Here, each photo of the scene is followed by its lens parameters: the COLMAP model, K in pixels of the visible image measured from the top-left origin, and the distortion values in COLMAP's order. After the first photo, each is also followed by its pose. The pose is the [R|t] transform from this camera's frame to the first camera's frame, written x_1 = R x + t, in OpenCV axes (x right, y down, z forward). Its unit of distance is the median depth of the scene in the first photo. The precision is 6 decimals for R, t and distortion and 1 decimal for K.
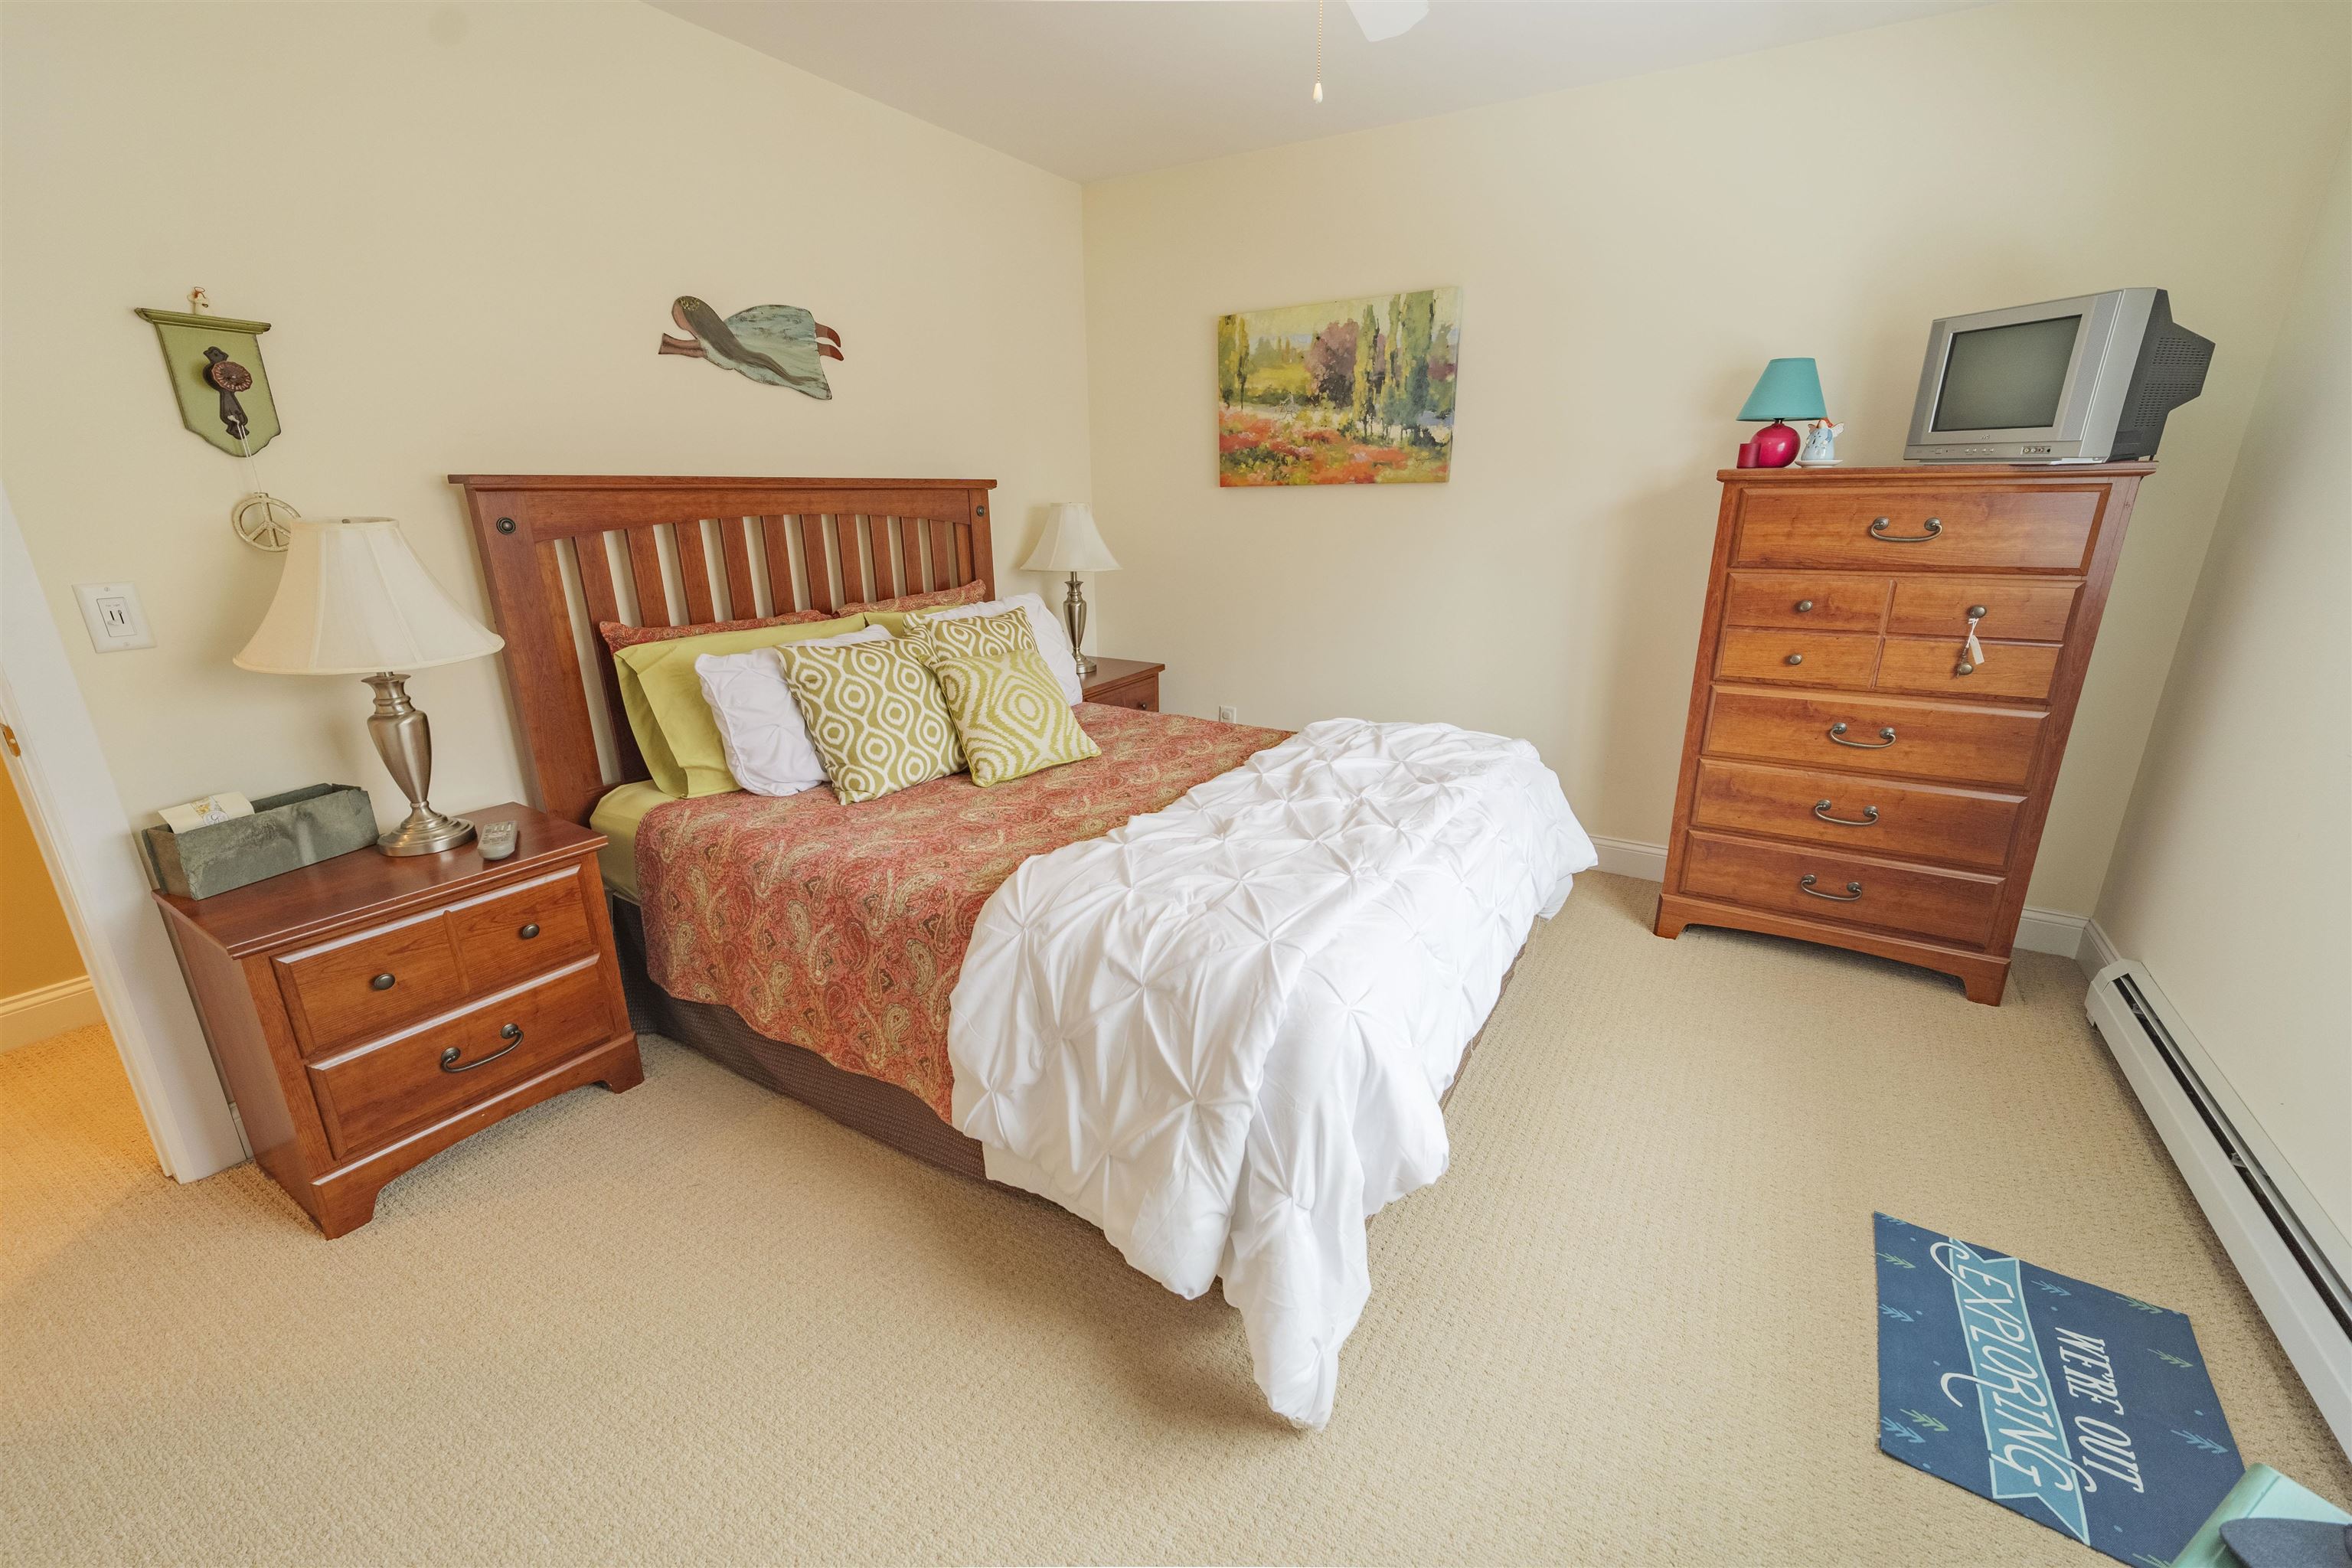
lens RADIAL K [[936.2, 0, 1194.1], [0, 936.2, 782.5], [0, 0, 1]] dist [0.018188, -0.000443]
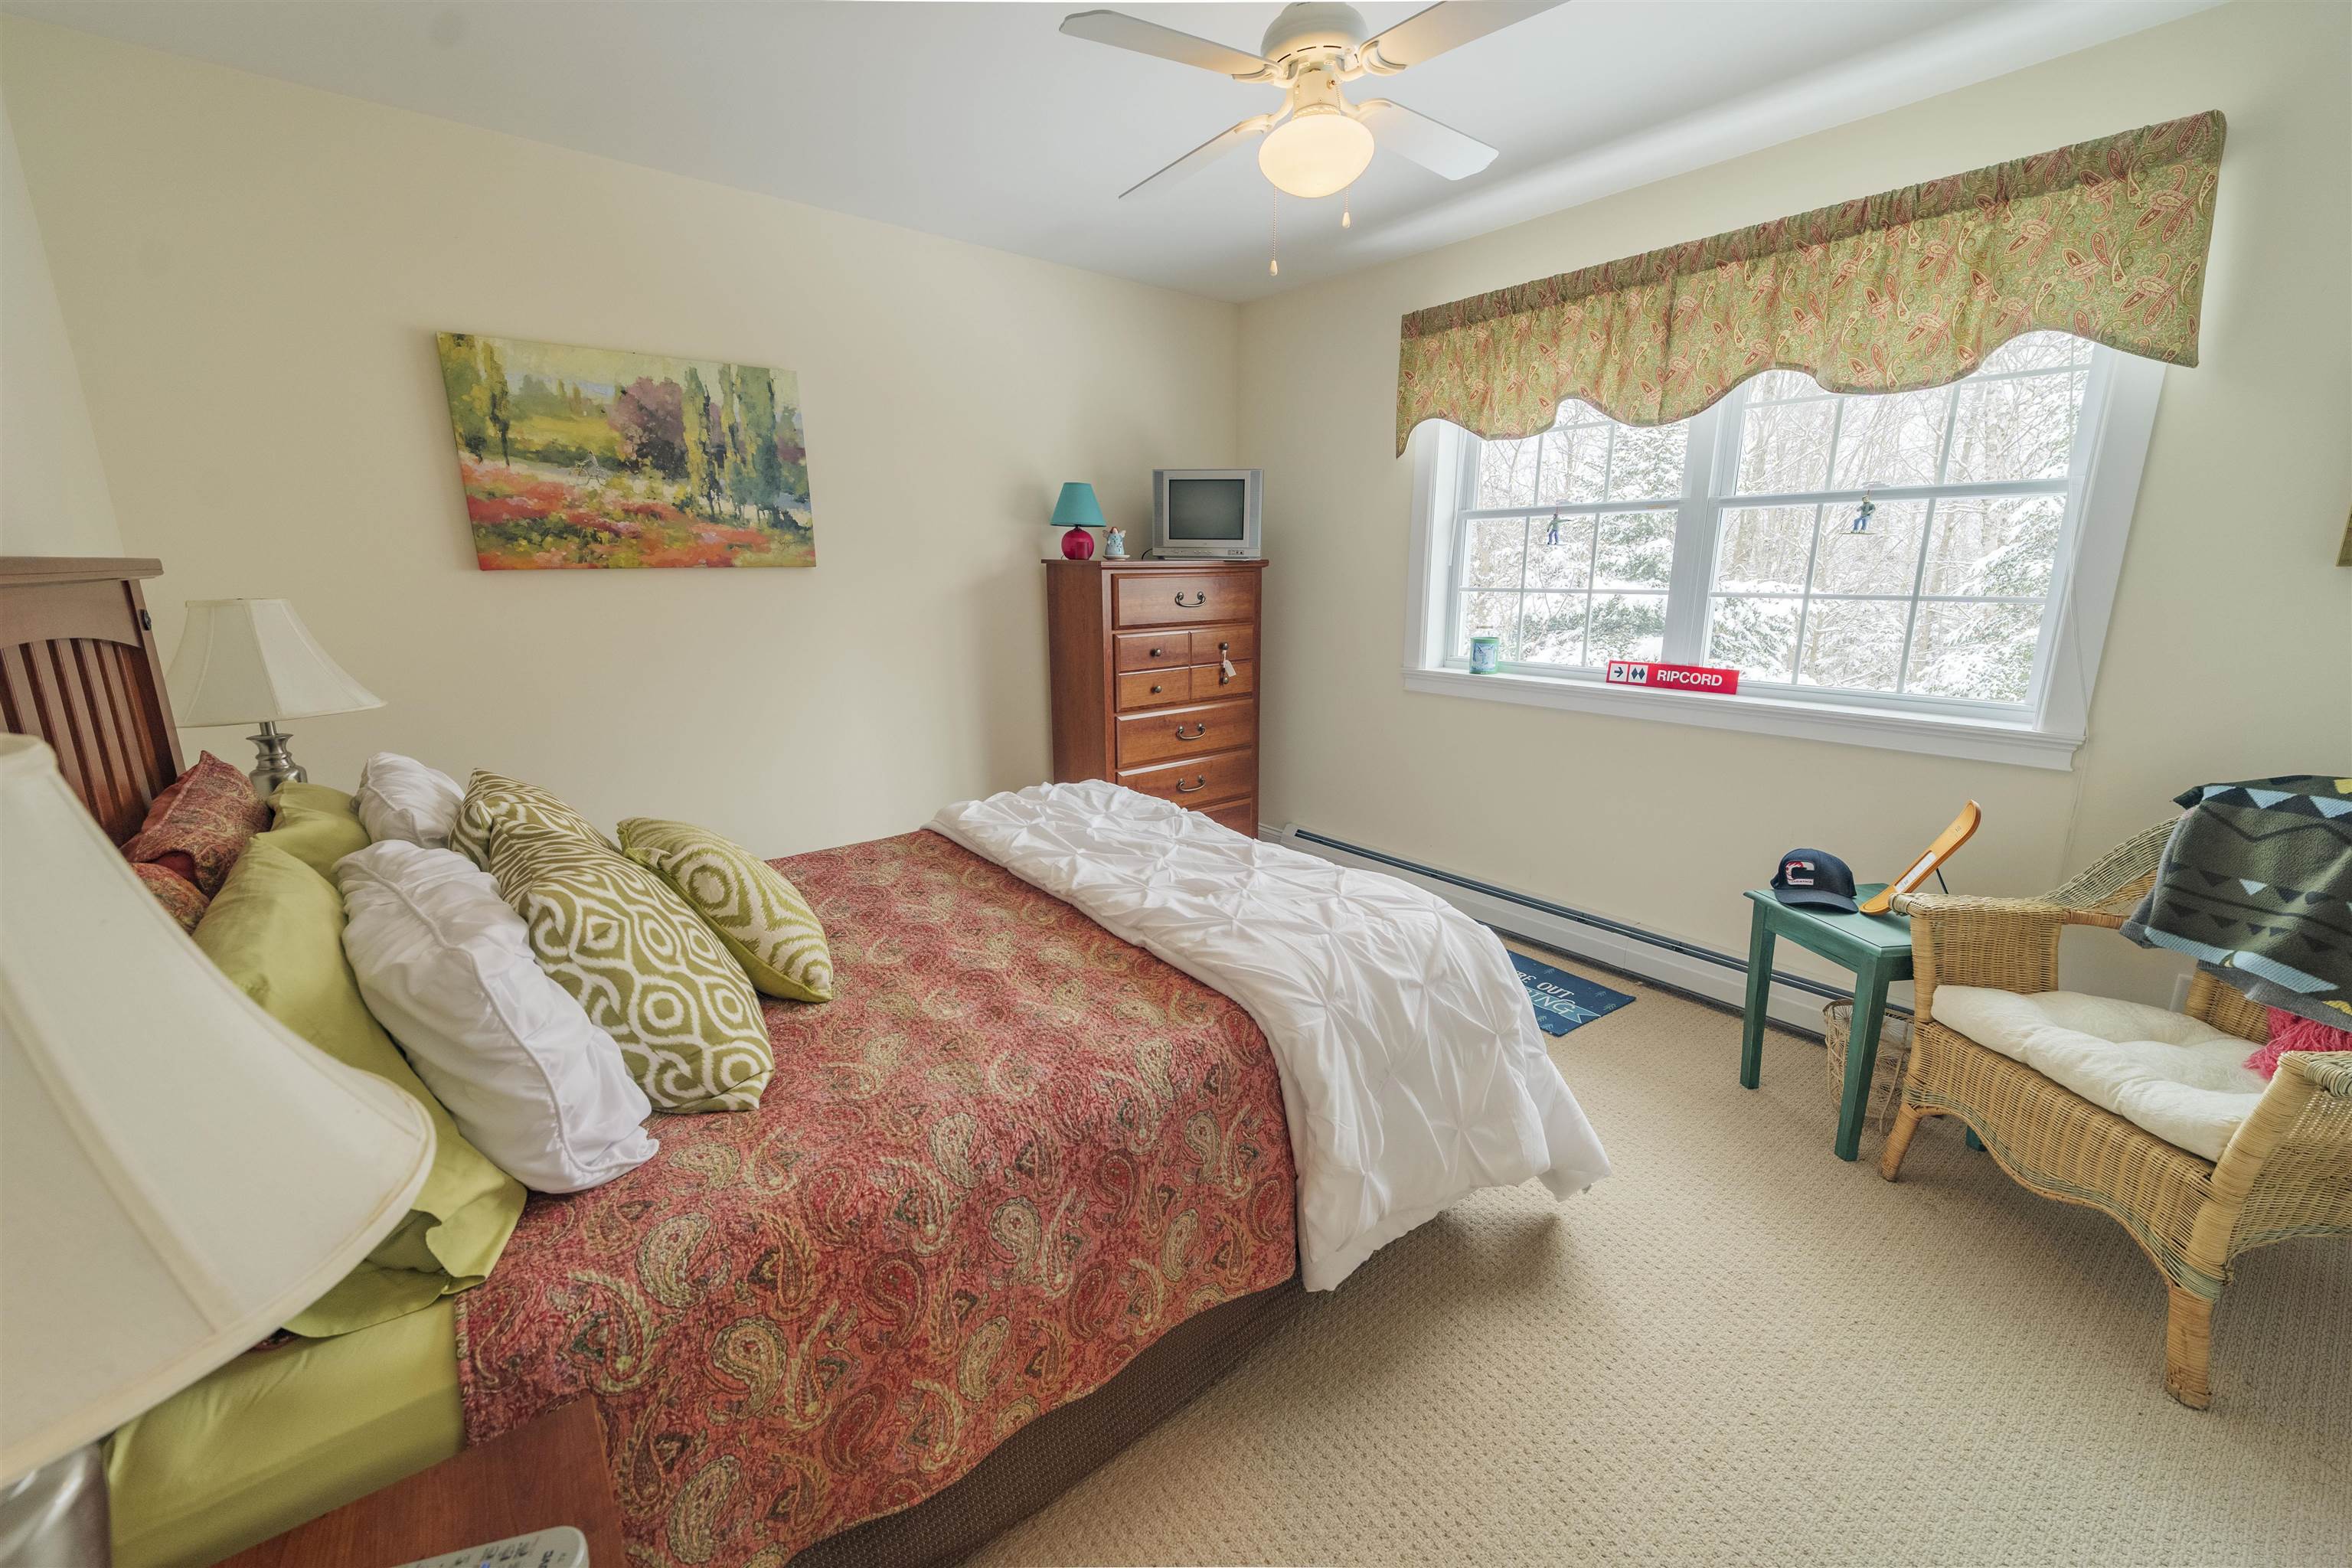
lens RADIAL K [[936.2, 0, 1188.9], [0, 936.2, 776.0], [0, 0, 1]] dist [0.018188, -0.000443]
pose [[0.350573, -0.203536, 0.914151, -0.517577], [0.281967, 0.953747, 0.104219, -0.105718], [-0.893080, 0.221224, 0.391749, 0.323017]]
